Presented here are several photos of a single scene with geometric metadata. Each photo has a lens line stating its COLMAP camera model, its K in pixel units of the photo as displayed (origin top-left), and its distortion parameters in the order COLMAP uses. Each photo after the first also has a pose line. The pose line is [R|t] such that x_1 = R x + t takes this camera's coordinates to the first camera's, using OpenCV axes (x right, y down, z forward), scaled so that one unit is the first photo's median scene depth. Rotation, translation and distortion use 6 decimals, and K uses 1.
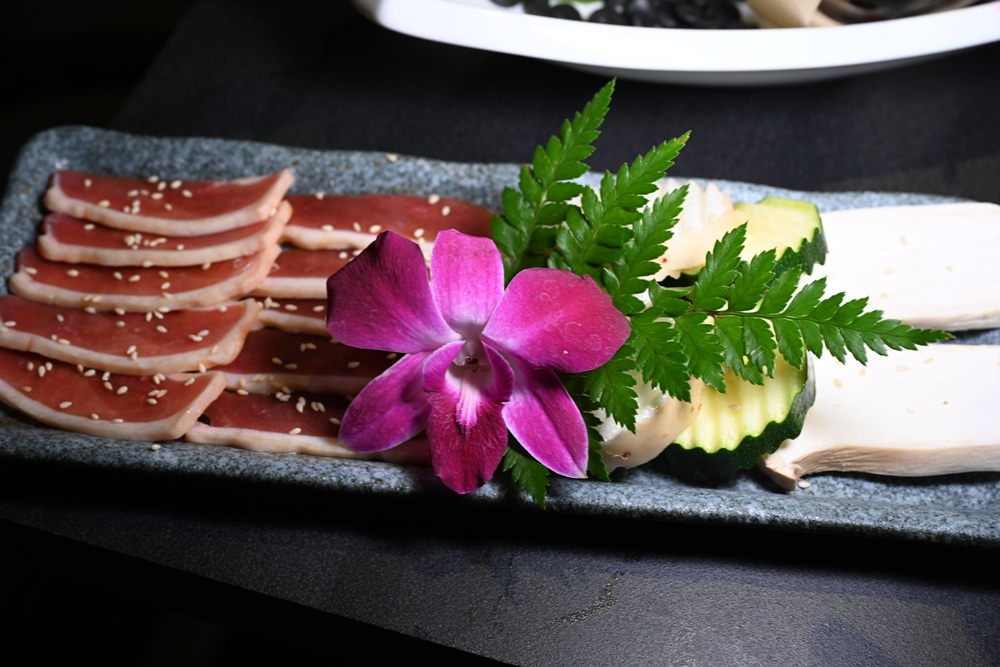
lens RADIAL K [[1287.1, 0, 498.2], [0, 1287.1, 307.1], [0, 0, 1]] dist [0.012173, -0.039791]
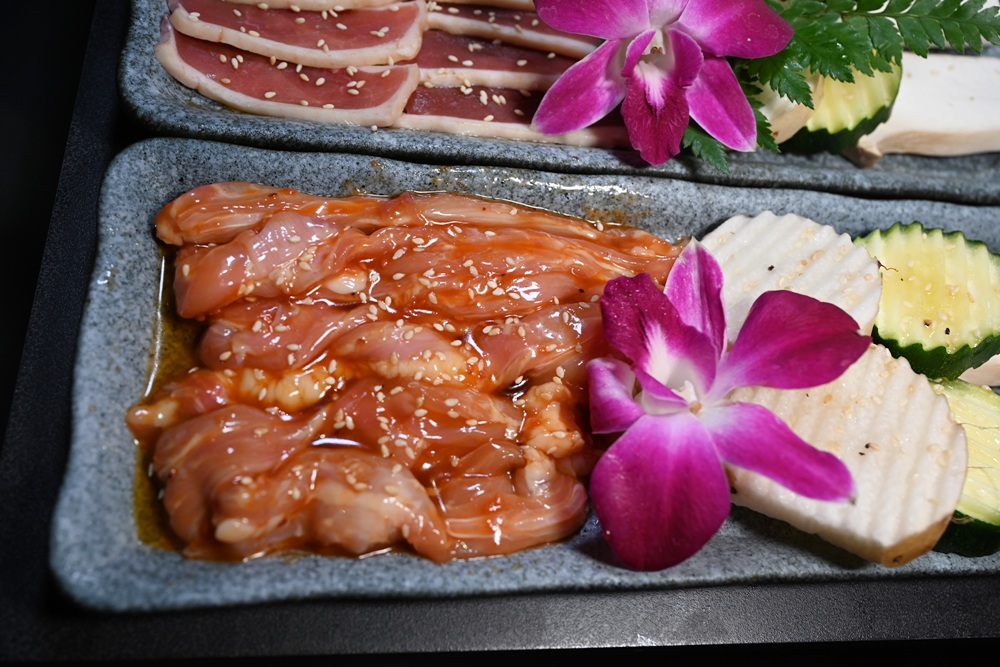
lens RADIAL K [[851.5, 0, 502.3], [0, 851.5, 350.8], [0, 0, 1]] dist [-0.007794, 0.003705]
pose [[0.968114, -0.062195, 0.242666, -0.324750], [-0.001739, 0.966998, 0.254780, 0.099345], [-0.250503, -0.247078, 0.936056, 0.242117]]
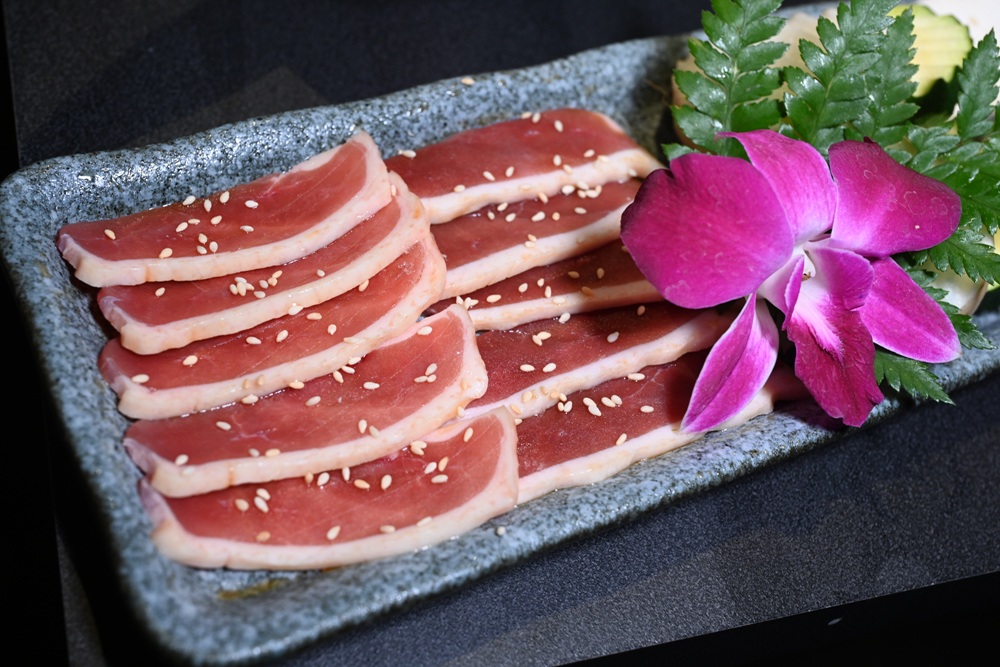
lens RADIAL K [[1287.1, 0, 498.2], [0, 1287.1, 307.1], [0, 0, 1]] dist [0.012173, -0.039791]
pose [[0.826956, -0.341834, 0.446423, -0.517176], [0.295547, 0.939703, 0.172075, -0.129405], [-0.478327, -0.010359, 0.878121, 0.336424]]
